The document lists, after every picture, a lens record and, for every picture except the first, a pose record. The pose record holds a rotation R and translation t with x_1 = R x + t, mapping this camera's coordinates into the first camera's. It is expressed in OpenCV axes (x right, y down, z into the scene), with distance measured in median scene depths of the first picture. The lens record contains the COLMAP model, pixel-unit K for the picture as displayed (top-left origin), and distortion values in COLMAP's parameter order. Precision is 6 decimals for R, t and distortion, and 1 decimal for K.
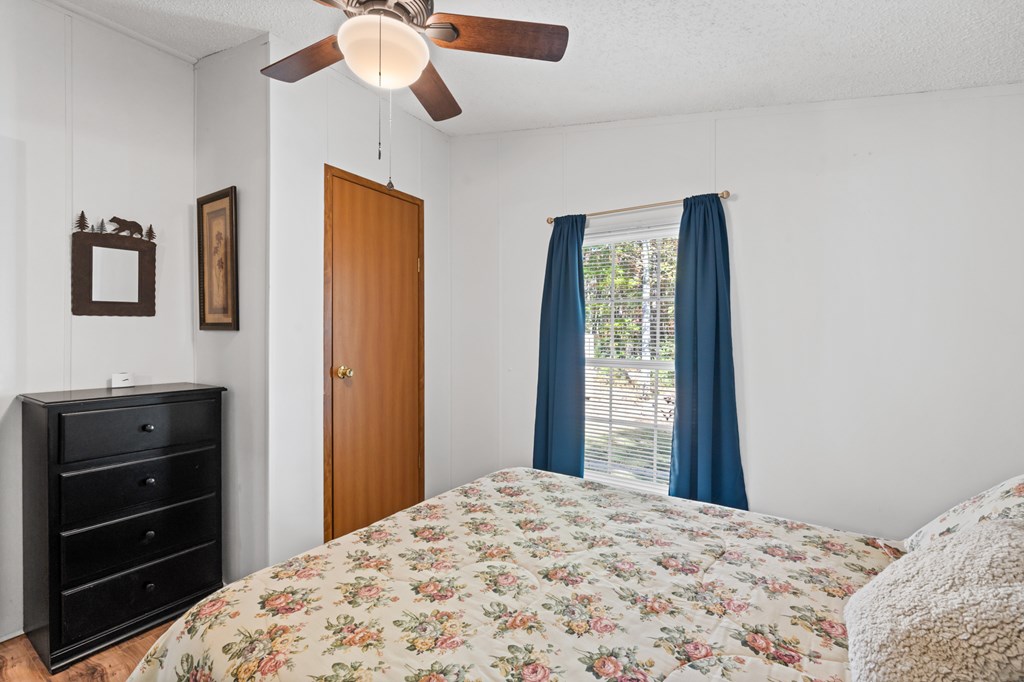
lens RADIAL K [[459.8, 0, 515.1], [0, 459.8, 334.8], [0, 0, 1]] dist [-0.000853, 0.000833]
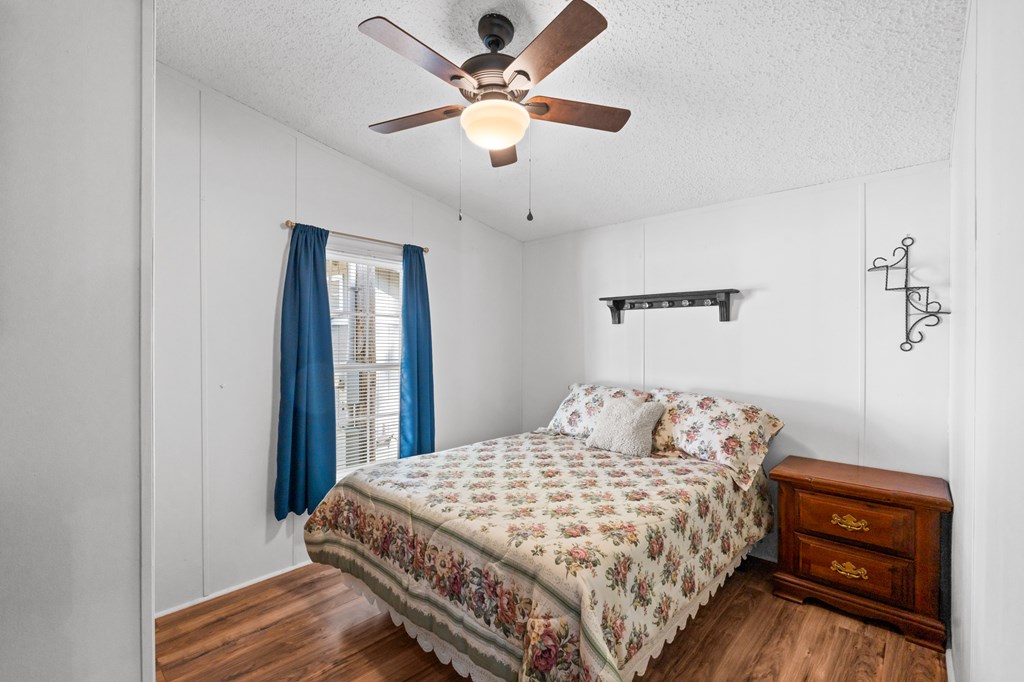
lens RADIAL K [[459.8, 0, 516.2], [0, 459.8, 342.6], [0, 0, 1]] dist [-0.000853, 0.000833]
pose [[0.144953, -0.008549, 0.989402, -1.373240], [-0.000973, 0.999961, 0.008783, -0.019252], [-0.989438, -0.002236, 0.144939, 0.675768]]
